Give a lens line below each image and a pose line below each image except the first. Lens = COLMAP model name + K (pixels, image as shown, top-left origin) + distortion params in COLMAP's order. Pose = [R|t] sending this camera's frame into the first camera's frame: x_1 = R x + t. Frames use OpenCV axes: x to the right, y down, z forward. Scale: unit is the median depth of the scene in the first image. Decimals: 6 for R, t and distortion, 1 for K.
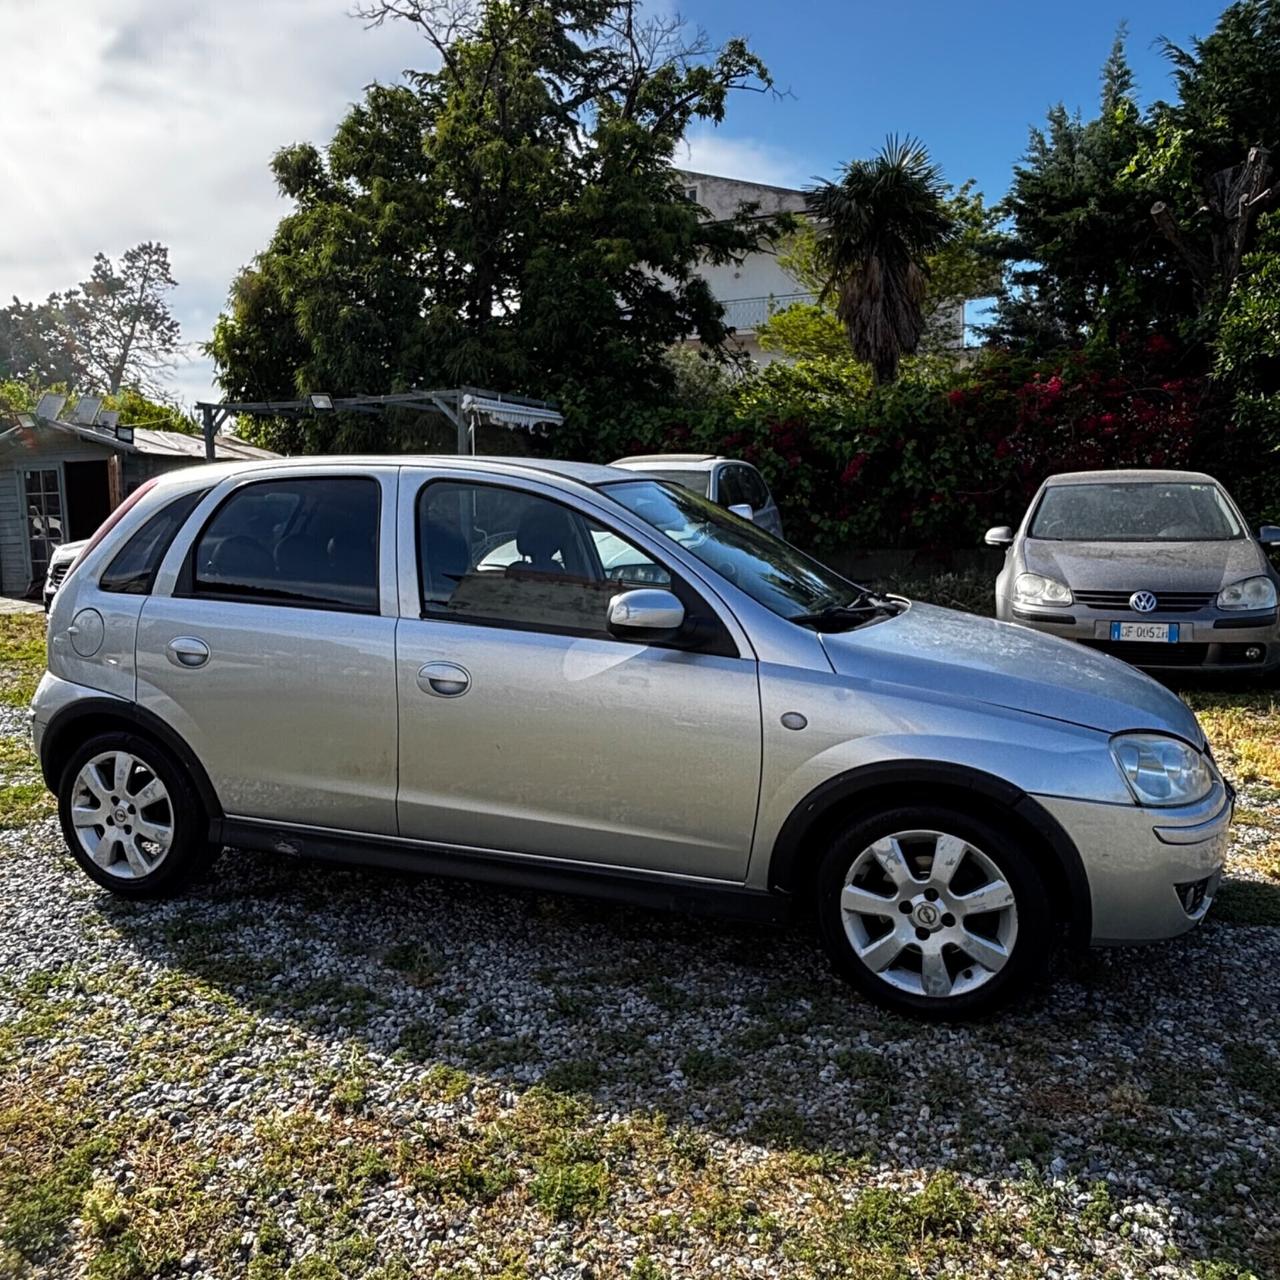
lens RADIAL K [[1058.8, 0, 637.6], [0, 1058.8, 638.9], [0, 0, 1]] dist [0.030401, -0.052289]
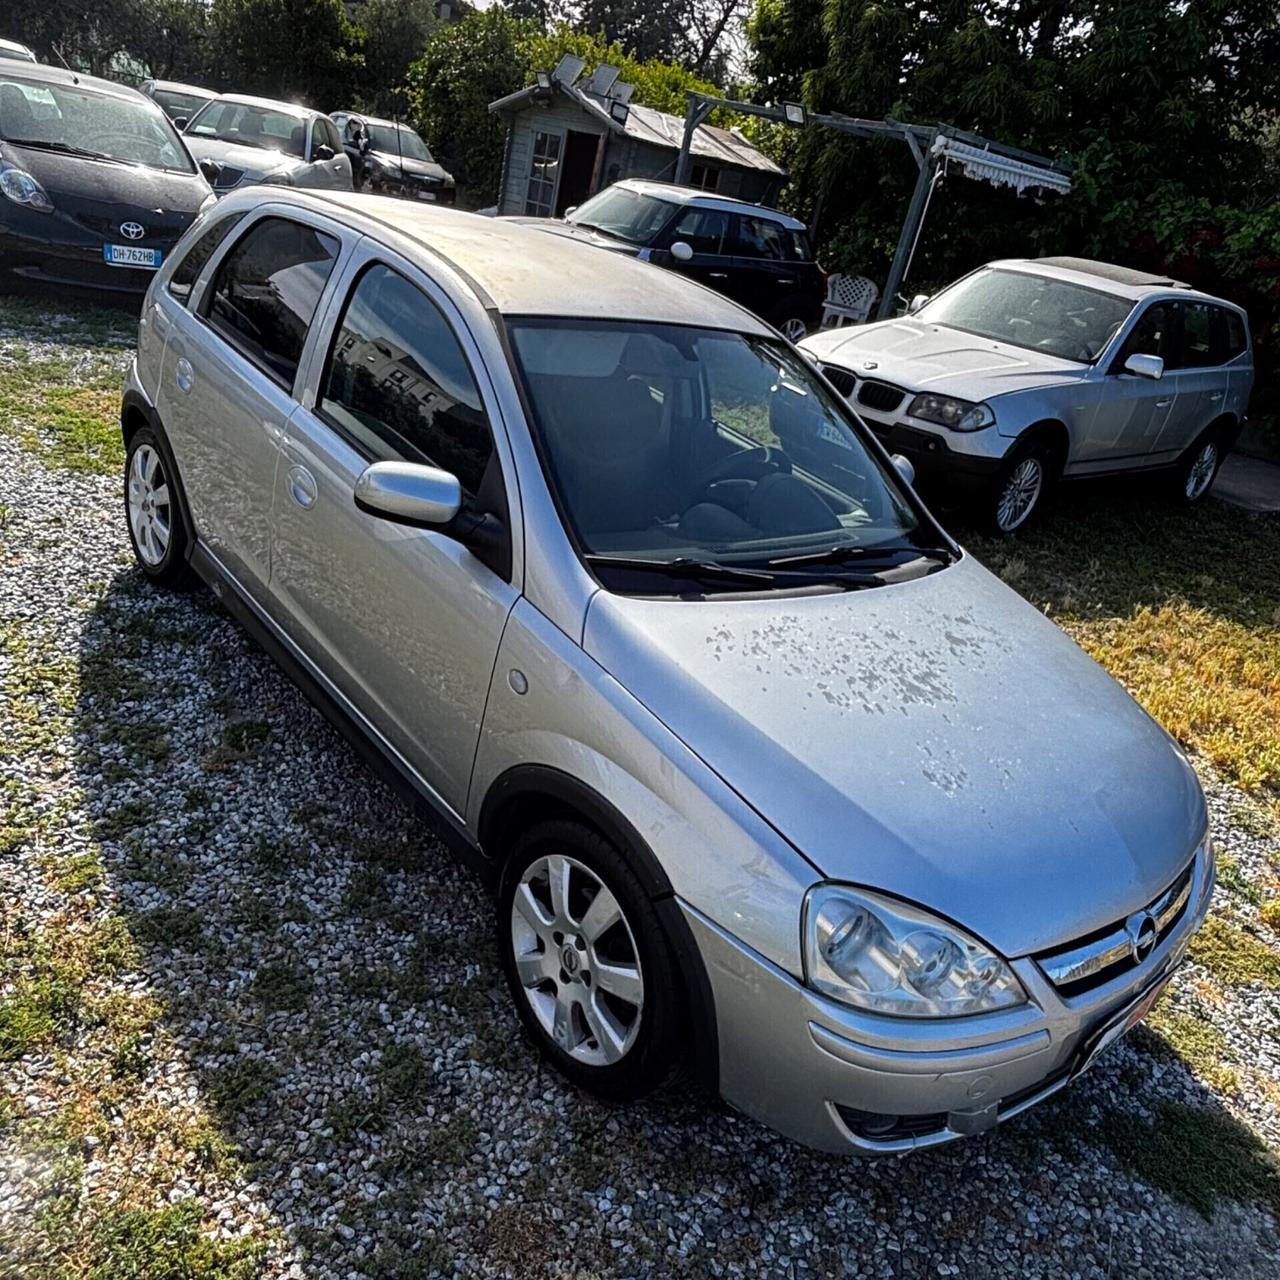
lens RADIAL K [[1058.8, 0, 637.4], [0, 1058.8, 638.8], [0, 0, 1]] dist [0.030401, -0.052289]
pose [[0.841666, 0.375099, -0.388457, 0.105919], [-0.269729, 0.915229, 0.299337, -0.043971], [0.467808, -0.147164, 0.871492, 0.068659]]
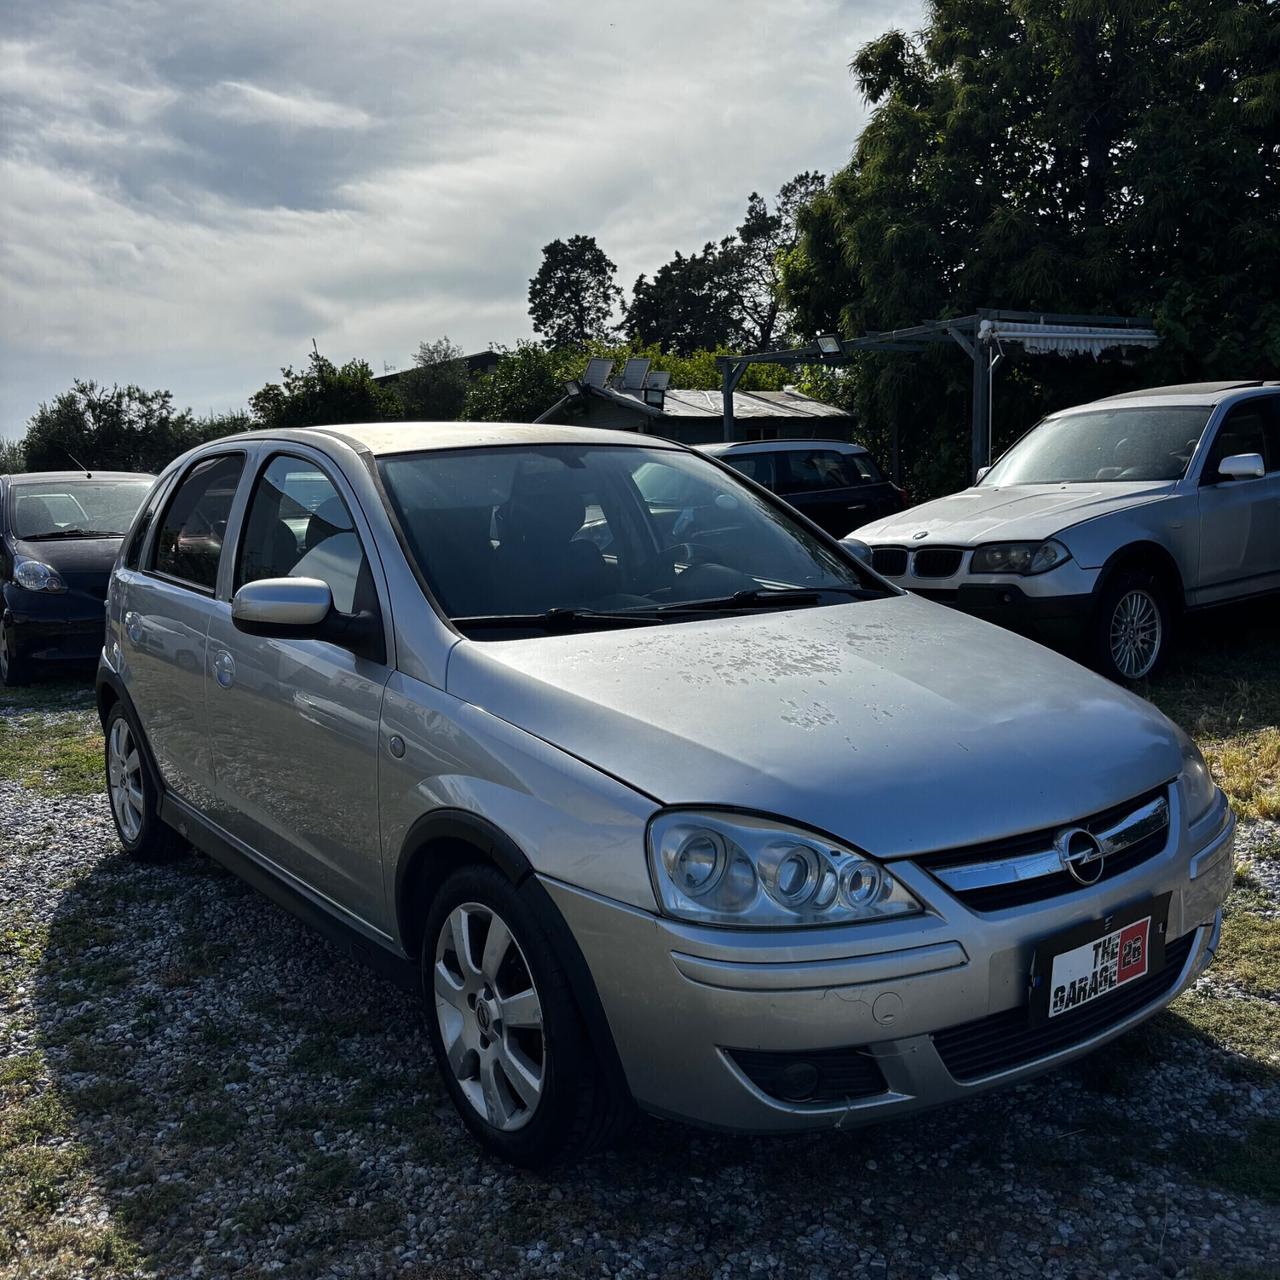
lens RADIAL K [[1305.7, 0, 634.2], [0, 1305.7, 638.6], [0, 0, 1]] dist [0.013600, 0.000000]
pose [[0.816961, 0.049524, -0.574562, 0.173570], [-0.043560, 0.998759, 0.024151, -0.007209], [0.575045, 0.005298, 0.818105, 0.057902]]
